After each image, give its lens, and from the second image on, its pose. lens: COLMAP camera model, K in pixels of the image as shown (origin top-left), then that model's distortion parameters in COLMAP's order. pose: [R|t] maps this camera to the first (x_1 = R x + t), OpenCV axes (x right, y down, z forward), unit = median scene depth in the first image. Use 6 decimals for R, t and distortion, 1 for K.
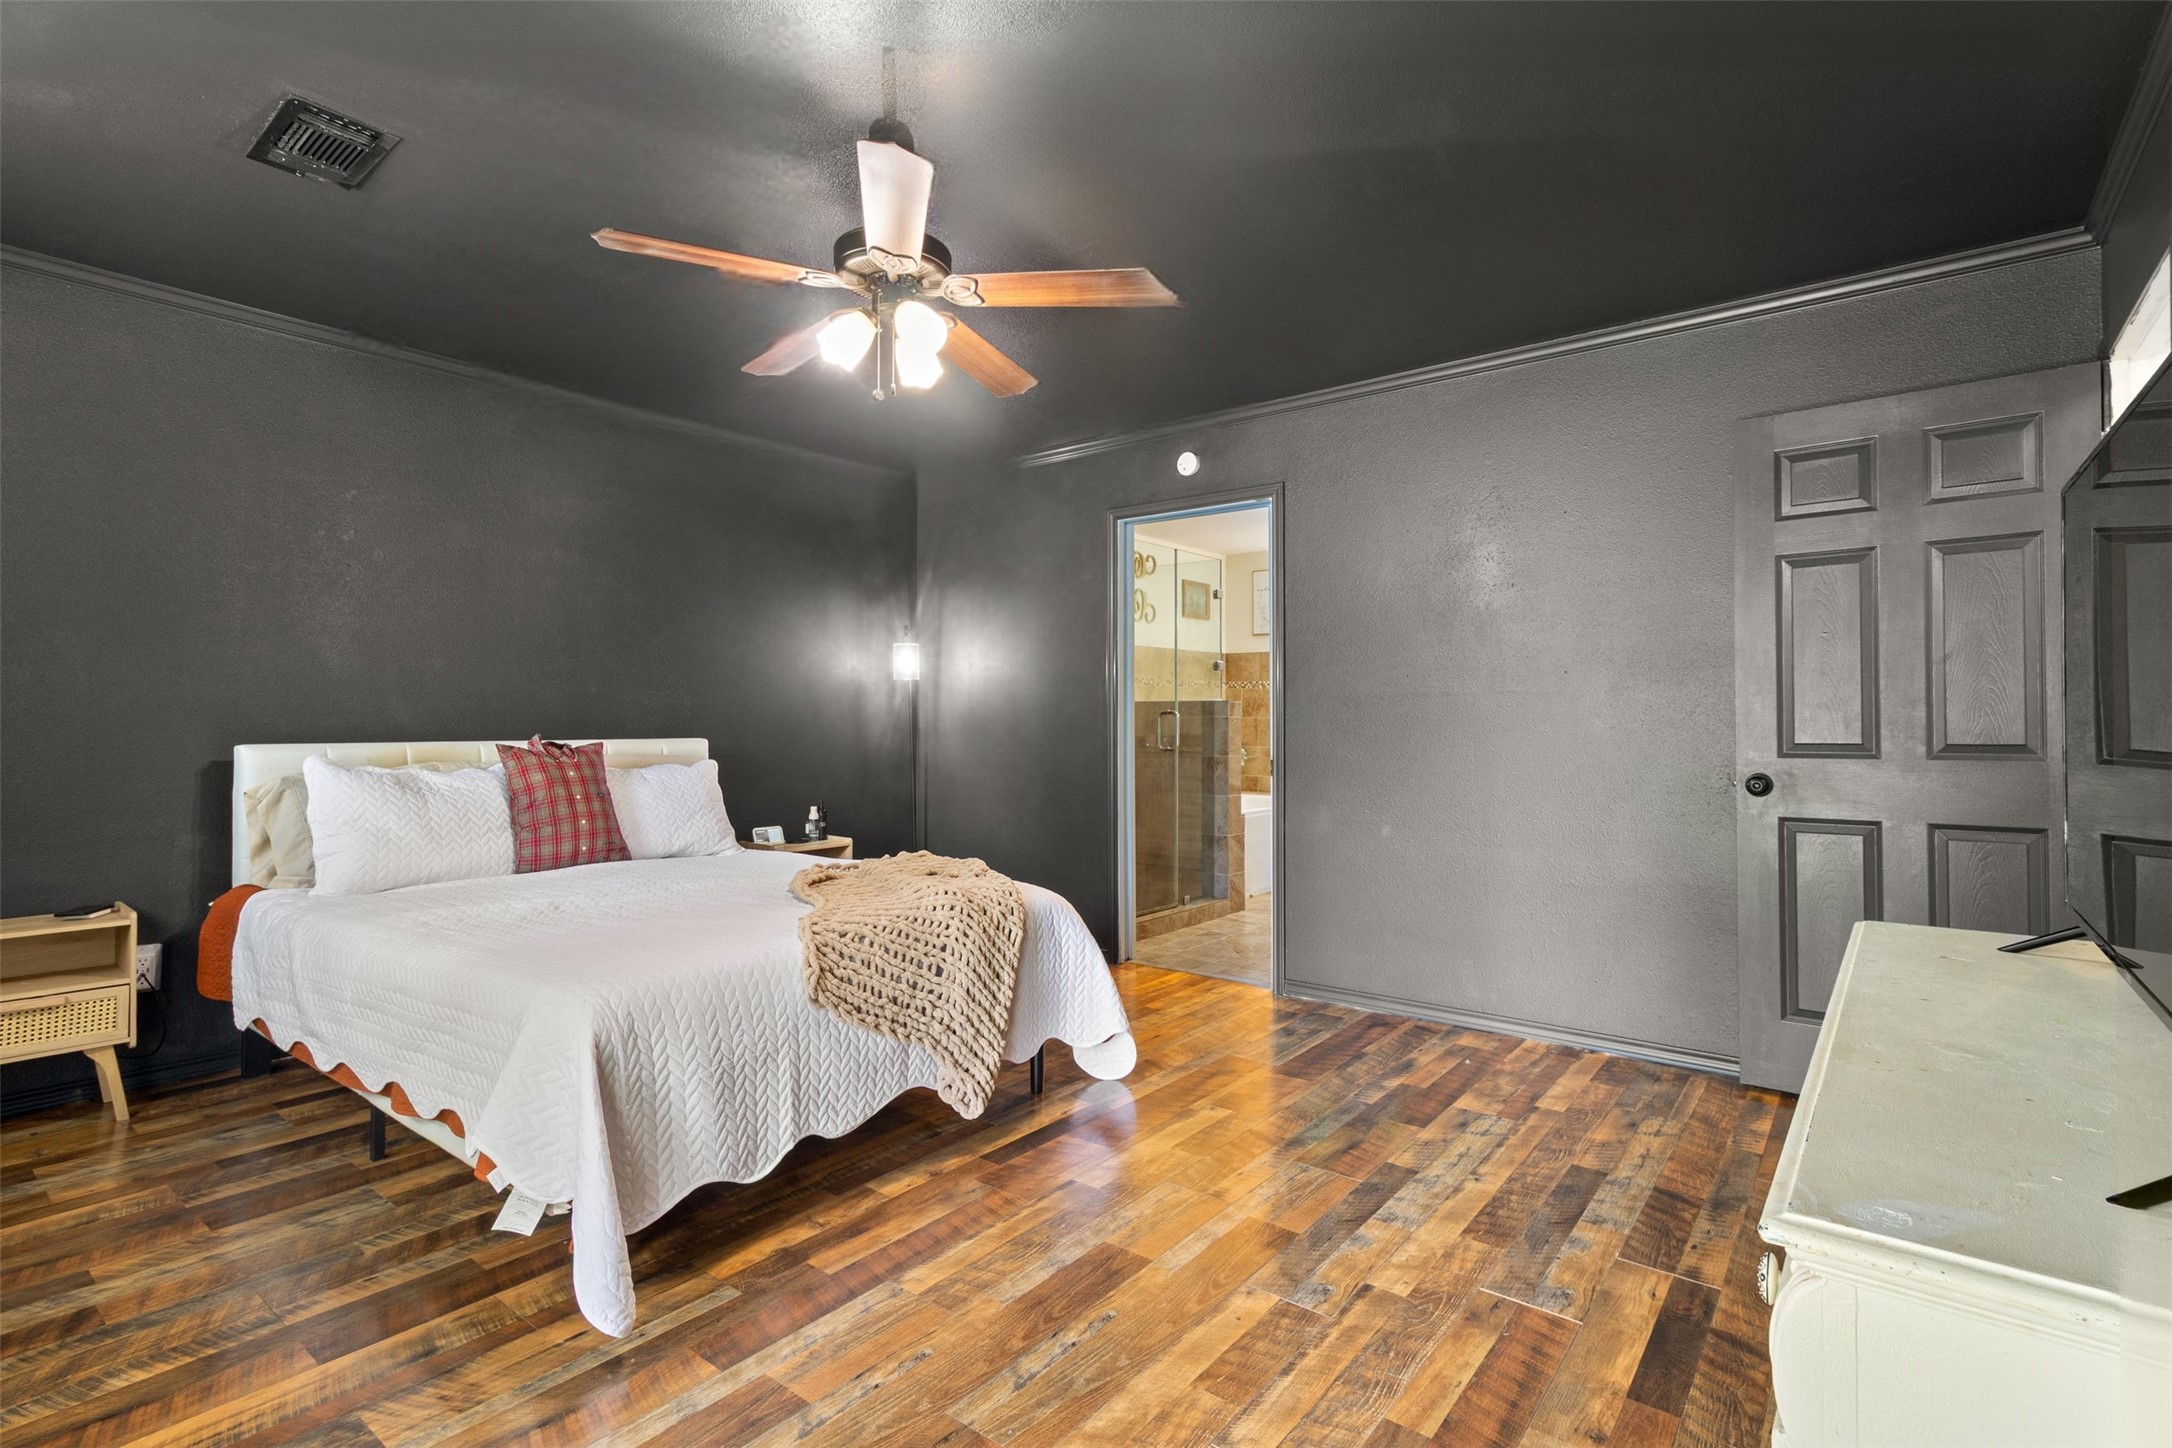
lens RADIAL K [[1035.4, 0, 1117.0], [0, 1035.4, 716.3], [0, 0, 1]] dist [0.009059, 0.000480]
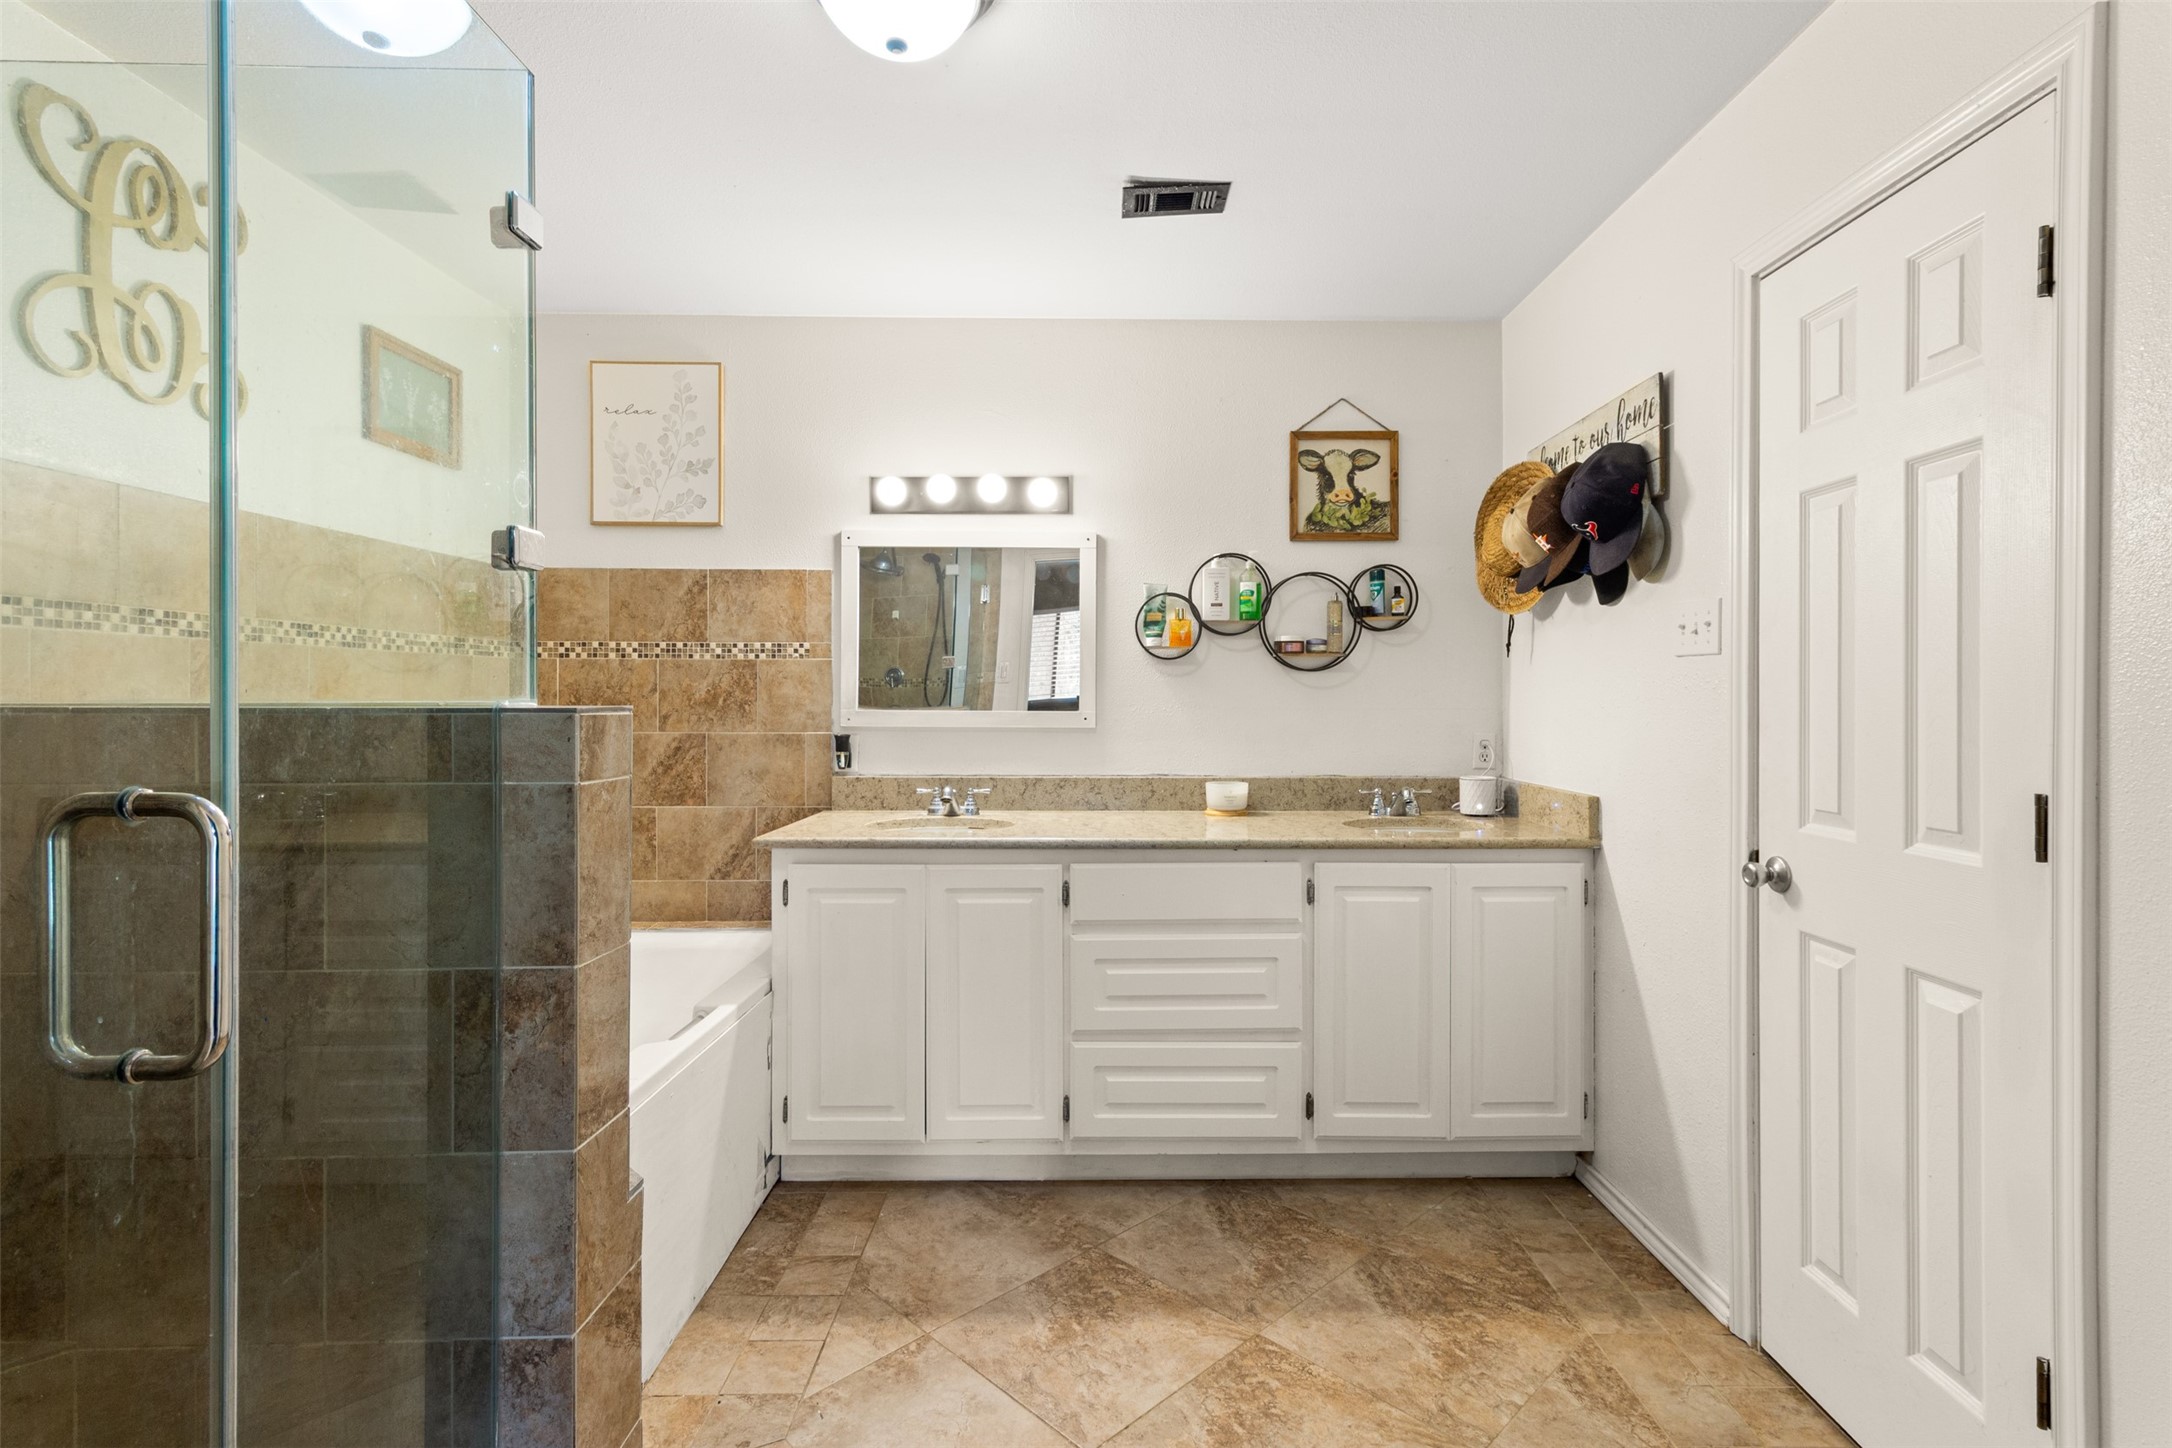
lens RADIAL K [[1035.4, 0, 1092.0], [0, 1035.4, 709.1], [0, 0, 1]] dist [0.009059, 0.000480]
pose [[0.798081, -0.004634, 0.602532, 0.139571], [-0.001577, 0.999951, 0.009780, -0.036492], [-0.602548, -0.008755, 0.798035, 1.672698]]
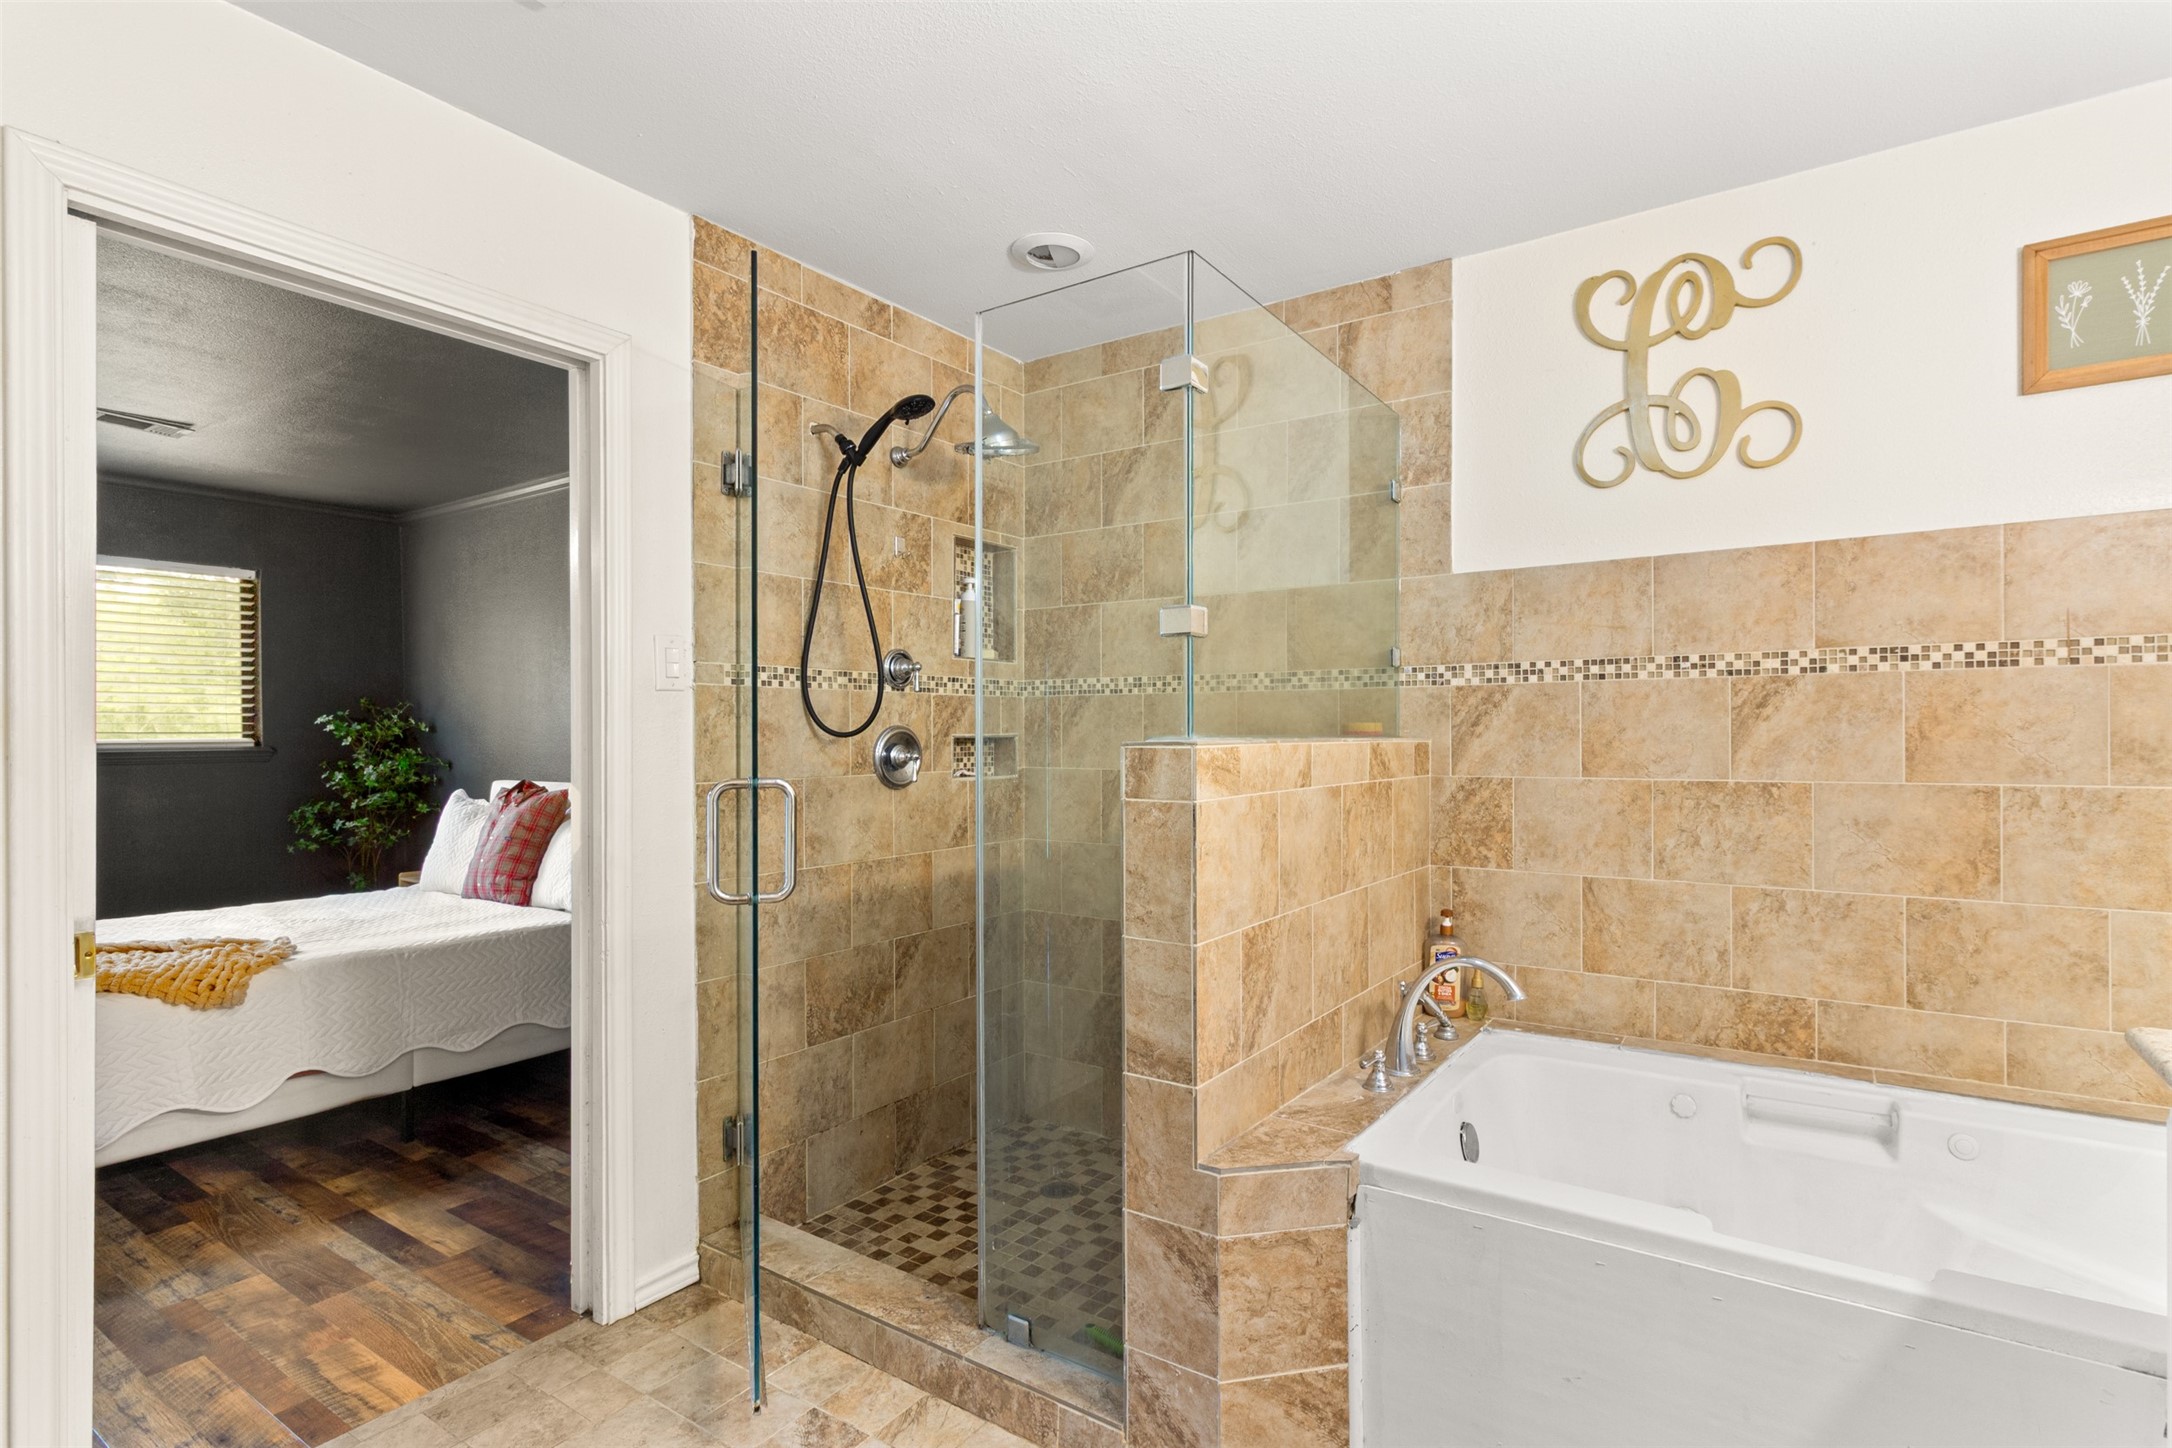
lens RADIAL K [[1035.4, 0, 1099.7], [0, 1035.4, 739.2], [0, 0, 1]] dist [0.009059, 0.000480]
pose [[0.070772, 0.003613, -0.997486, 0.861613], [0.007121, 0.999966, 0.004127, -0.037163], [0.997467, -0.007395, 0.070744, 2.118844]]
